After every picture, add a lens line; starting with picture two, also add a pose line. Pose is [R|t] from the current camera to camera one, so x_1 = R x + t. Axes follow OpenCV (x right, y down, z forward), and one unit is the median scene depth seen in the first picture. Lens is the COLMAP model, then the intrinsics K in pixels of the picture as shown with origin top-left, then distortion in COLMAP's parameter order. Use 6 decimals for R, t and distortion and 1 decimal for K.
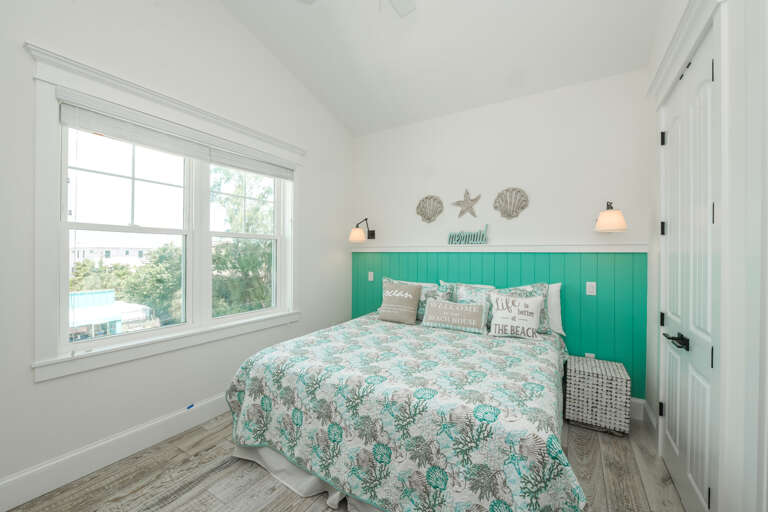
lens RADIAL K [[318.9, 0, 382.6], [0, 318.9, 250.2], [0, 0, 1]] dist [-0.012539, -0.000481]
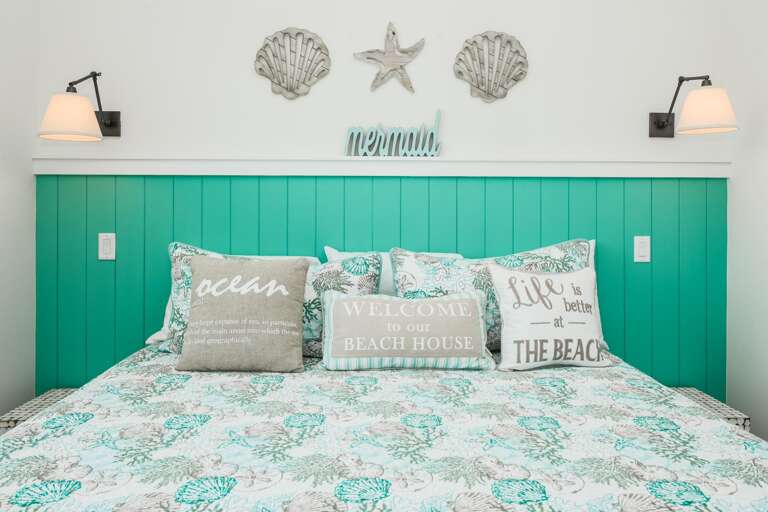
lens RADIAL K [[588.2, 0, 383.7], [0, 588.2, 218.2], [0, 0, 1]] dist [0.006970, 0.002169]
pose [[0.829364, 0.001729, 0.558706, -0.180958], [-0.002528, 0.999997, 0.000658, 0.064151], [-0.558703, -0.001958, 0.829365, 0.402288]]
